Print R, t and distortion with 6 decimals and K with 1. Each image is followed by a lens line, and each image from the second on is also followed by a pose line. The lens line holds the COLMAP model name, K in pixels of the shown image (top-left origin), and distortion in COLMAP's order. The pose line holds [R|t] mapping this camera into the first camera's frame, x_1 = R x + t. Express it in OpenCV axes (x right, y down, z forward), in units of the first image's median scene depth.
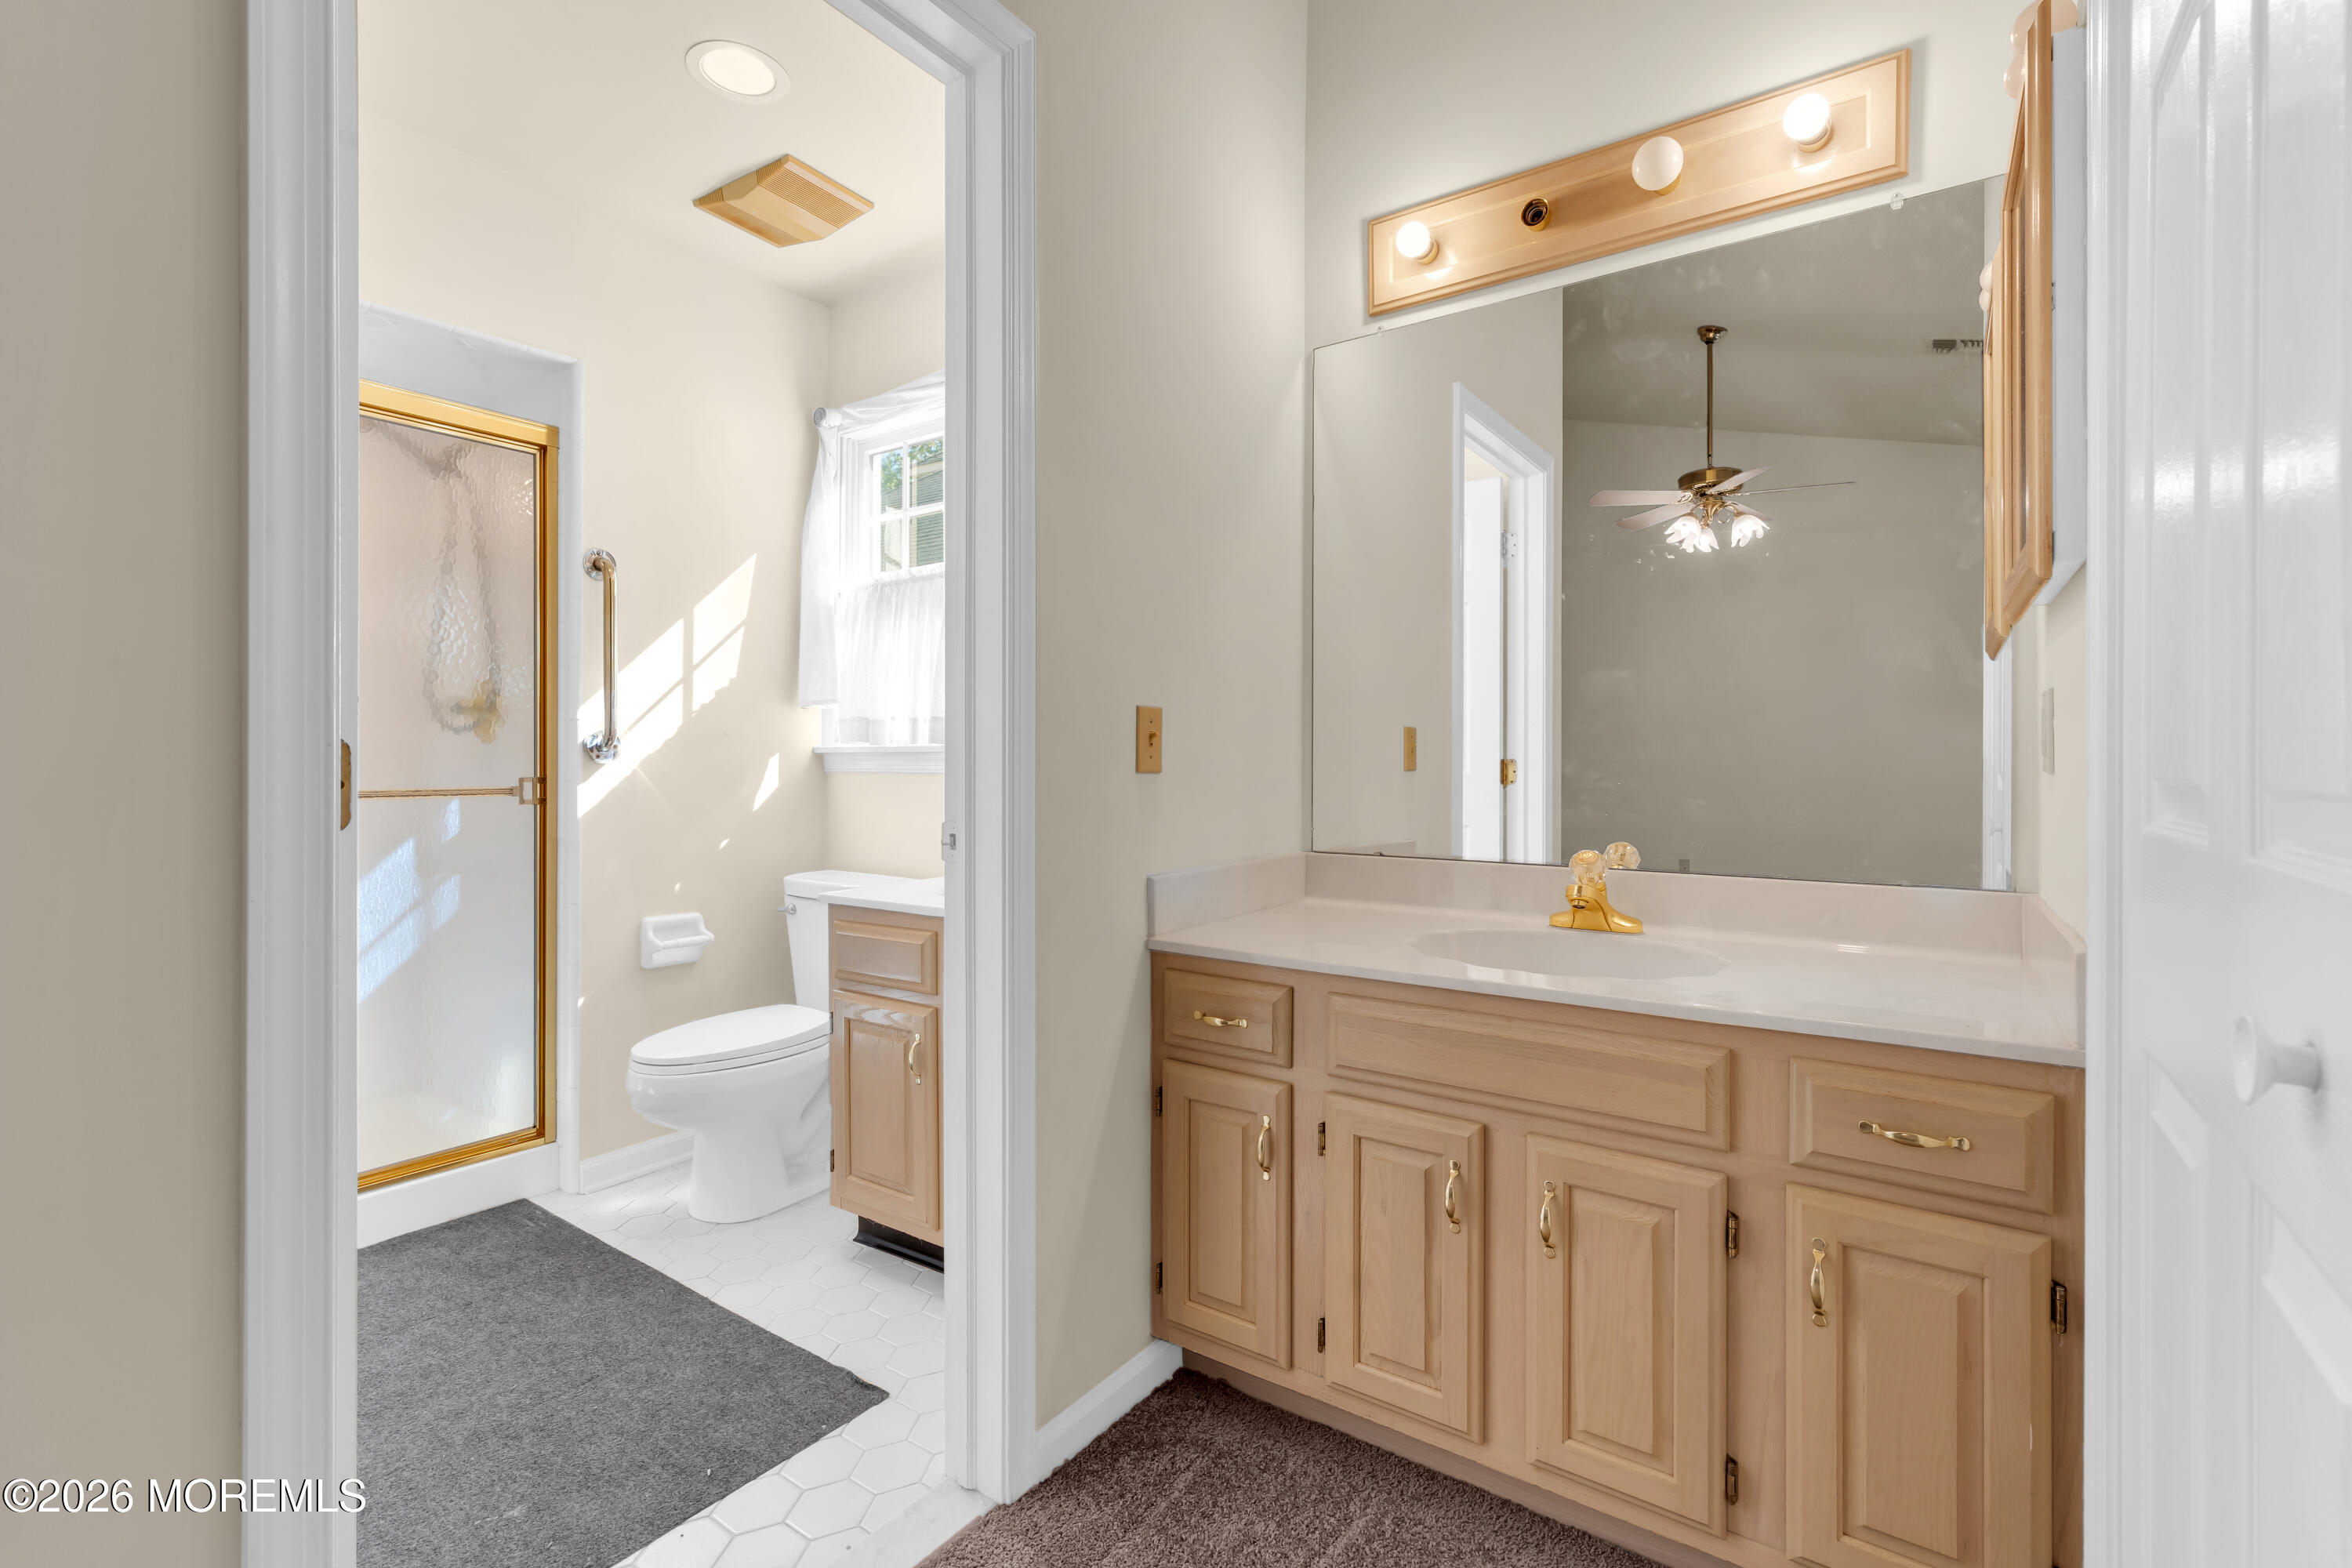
lens RADIAL K [[1039.9, 0, 1173.8], [0, 1039.9, 781.6], [0, 0, 1]] dist [-0.001953, -0.000040]
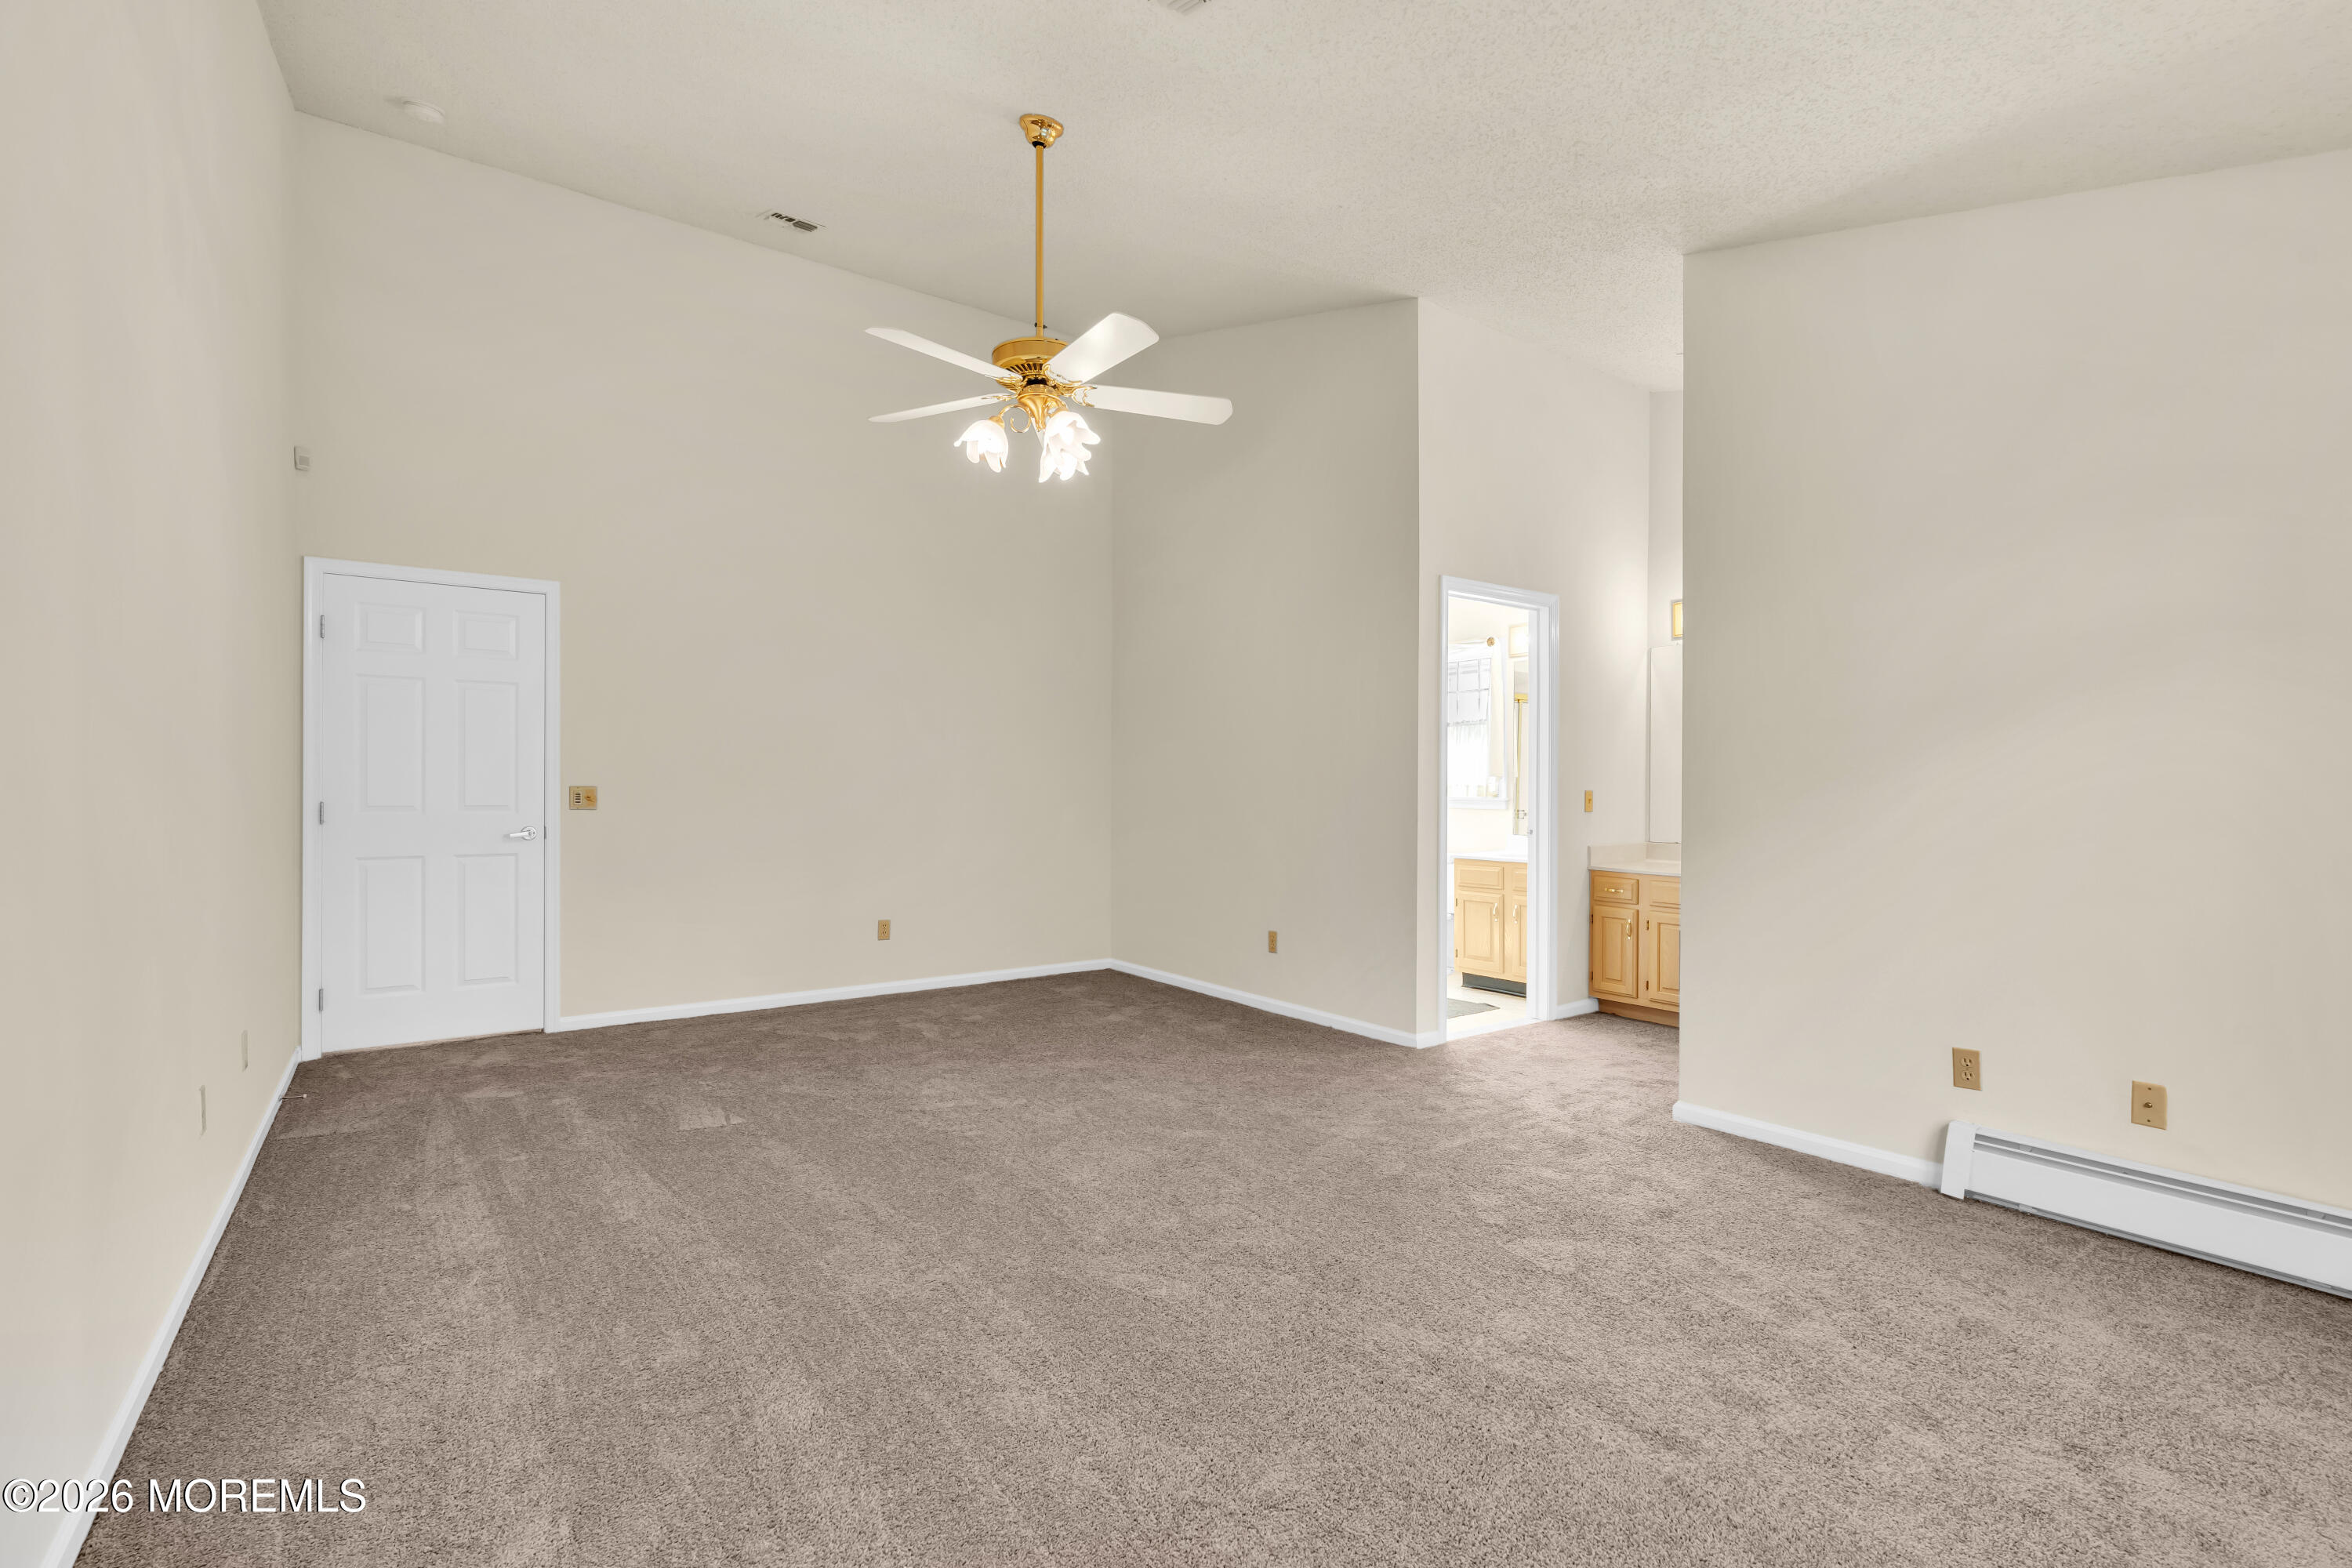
lens RADIAL K [[1039.9, 0, 1185.1], [0, 1039.9, 790.0], [0, 0, 1]] dist [-0.001953, -0.000040]
pose [[0.949785, 0.003688, -0.312880, -0.211112], [-0.003029, 0.999992, 0.002593, -0.084333], [0.312888, -0.001515, 0.949789, -2.477014]]
